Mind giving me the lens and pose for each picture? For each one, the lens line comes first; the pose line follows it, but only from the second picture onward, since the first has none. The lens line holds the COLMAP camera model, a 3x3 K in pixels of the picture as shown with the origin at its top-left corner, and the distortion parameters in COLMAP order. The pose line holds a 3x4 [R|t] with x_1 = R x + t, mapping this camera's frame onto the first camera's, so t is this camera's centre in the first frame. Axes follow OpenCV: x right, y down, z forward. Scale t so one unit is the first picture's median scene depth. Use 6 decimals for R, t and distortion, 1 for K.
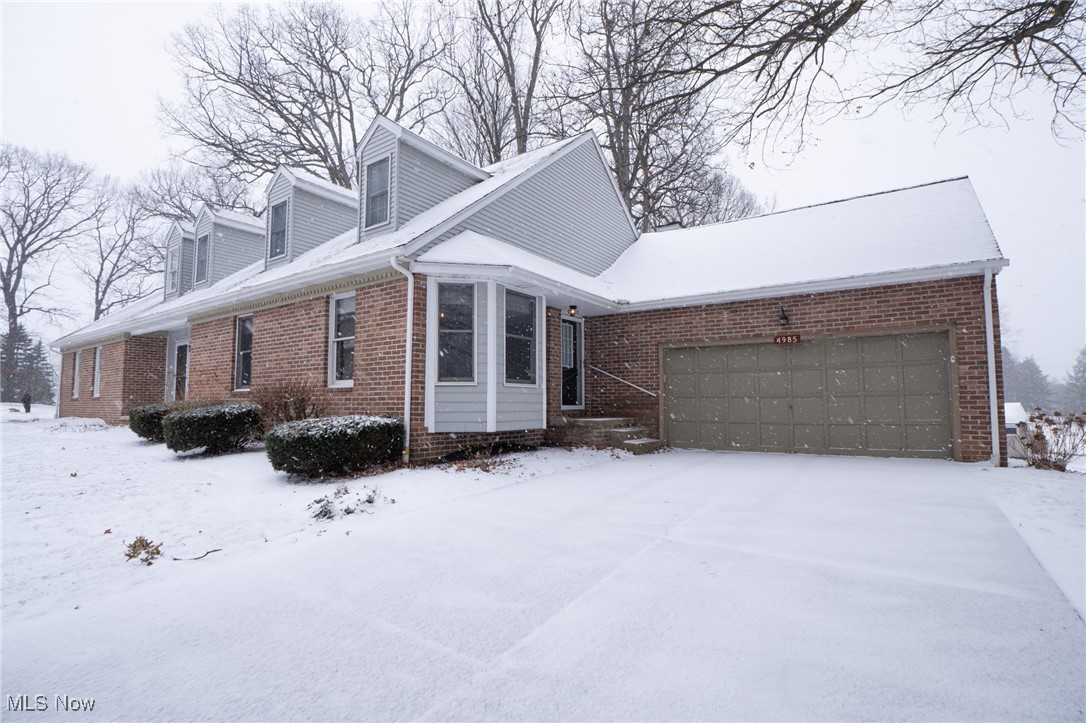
lens RADIAL K [[527.8, 0, 527.6], [0, 527.8, 366.5], [0, 0, 1]] dist [-0.018809, 0.001210]
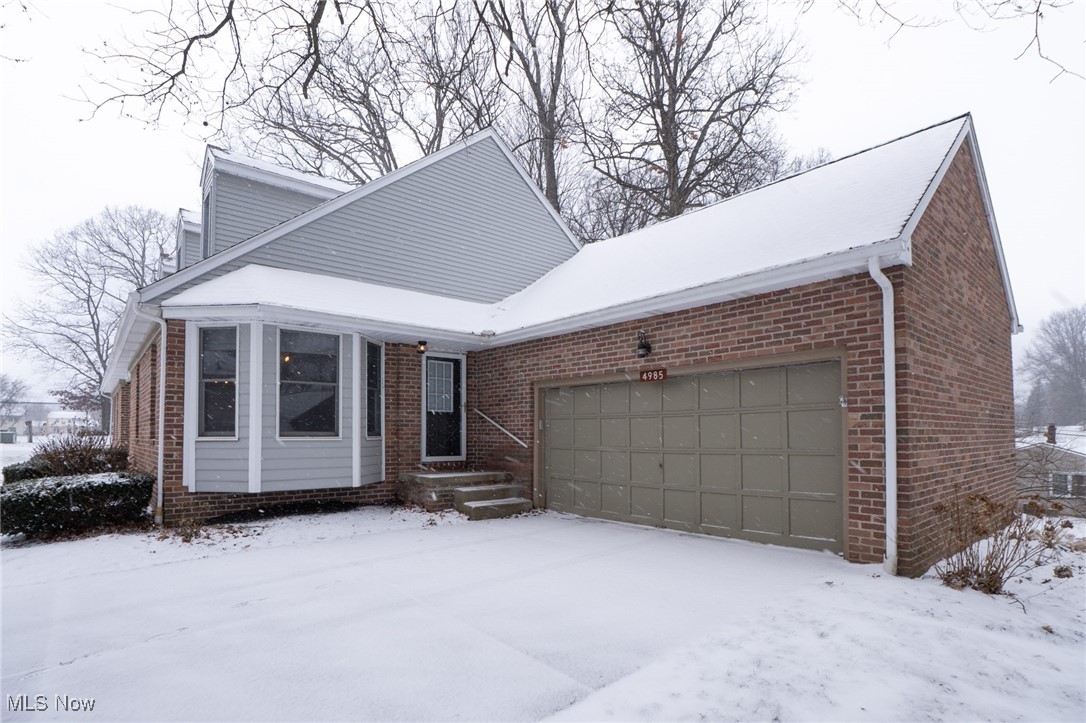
lens RADIAL K [[545.2, 0, 516.9], [0, 545.2, 421.5], [0, 0, 1]] dist [-0.019606, -0.000059]
pose [[0.962732, -0.006201, -0.270386, 0.531270], [0.018698, 0.998871, 0.043667, -0.024278], [0.269810, -0.047095, 0.961761, 0.212906]]
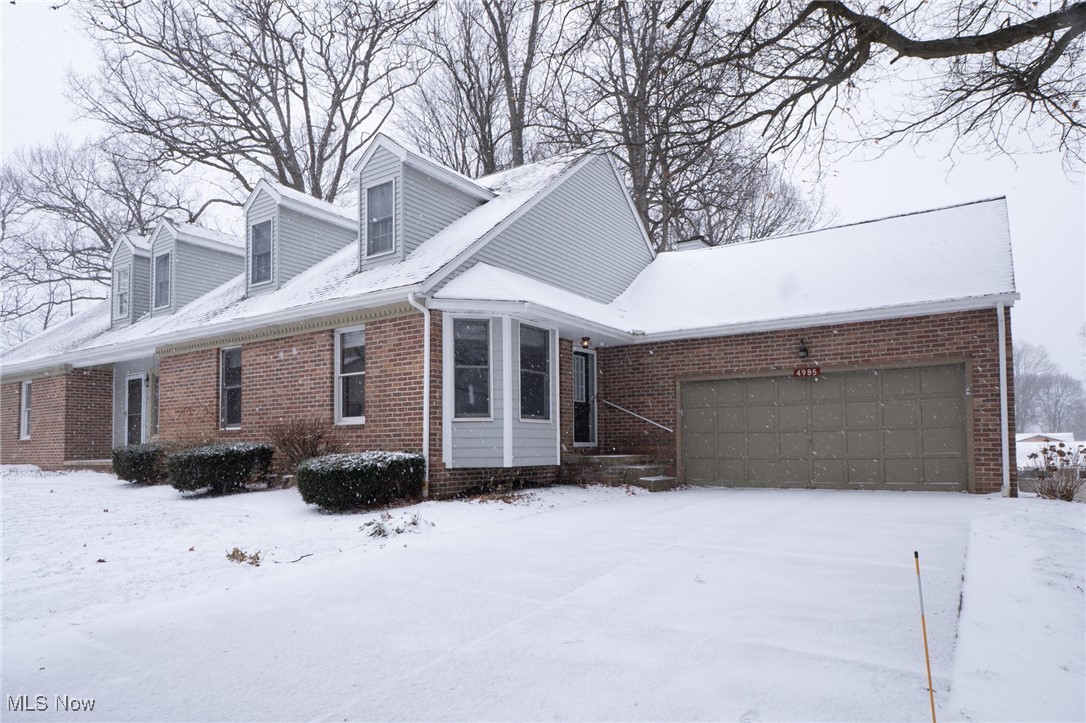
lens RADIAL K [[675.7, 0, 534.6], [0, 675.7, 420.0], [0, 0, 1]] dist [0.018599, -0.000741]
pose [[0.999594, -0.006706, 0.027681, -0.046248], [0.005896, 0.999555, 0.029252, -0.002881], [-0.027864, -0.029077, 0.999189, -0.248714]]
